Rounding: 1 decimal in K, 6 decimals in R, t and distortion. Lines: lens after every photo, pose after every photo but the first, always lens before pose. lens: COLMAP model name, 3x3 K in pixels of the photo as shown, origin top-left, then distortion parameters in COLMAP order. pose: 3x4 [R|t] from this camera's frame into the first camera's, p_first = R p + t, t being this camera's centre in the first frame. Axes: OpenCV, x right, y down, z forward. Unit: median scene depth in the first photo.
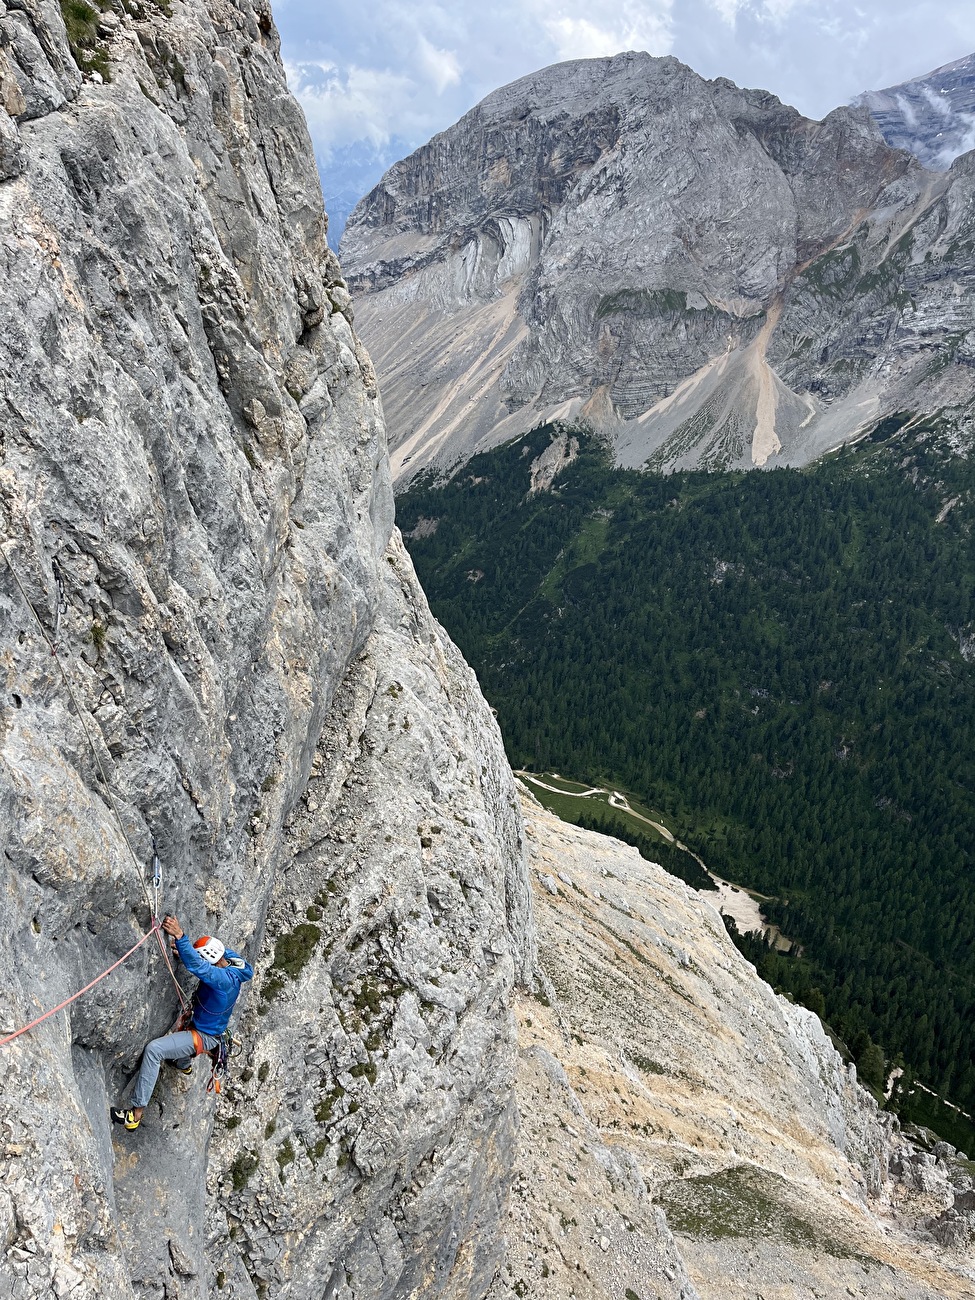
lens RADIAL K [[988.9, 0, 486.4], [0, 988.9, 642.6], [0, 0, 1]] dist [0.082602, -0.102168]
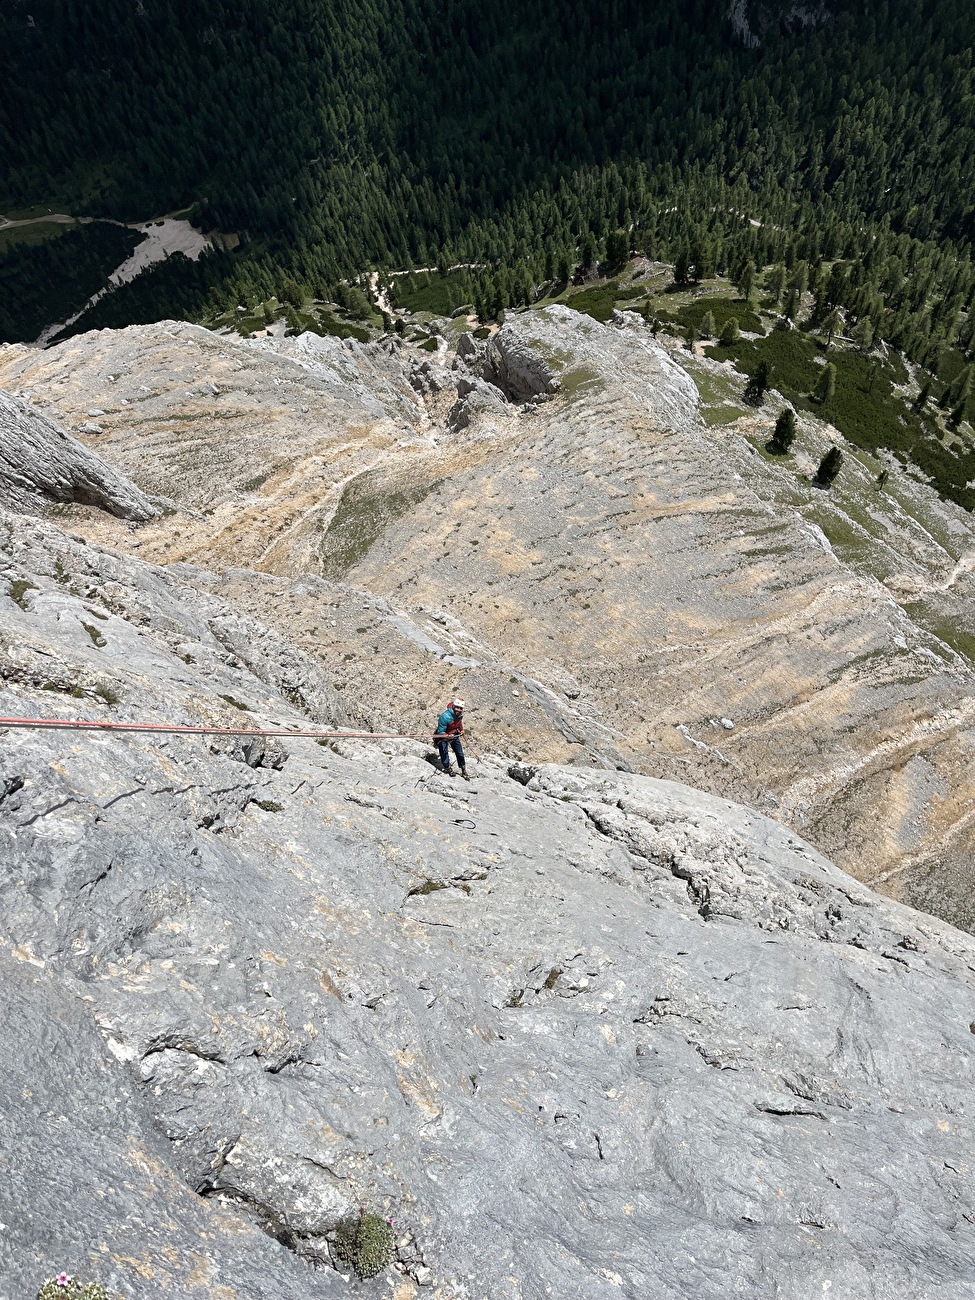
lens RADIAL K [[988.9, 0, 486.4], [0, 988.9, 642.6], [0, 0, 1]] dist [0.082602, -0.102168]
pose [[0.659201, -0.732884, 0.168330, -0.011968], [0.464889, 0.573144, 0.674821, -0.185844], [-0.591043, -0.366588, 0.718527, -0.190020]]
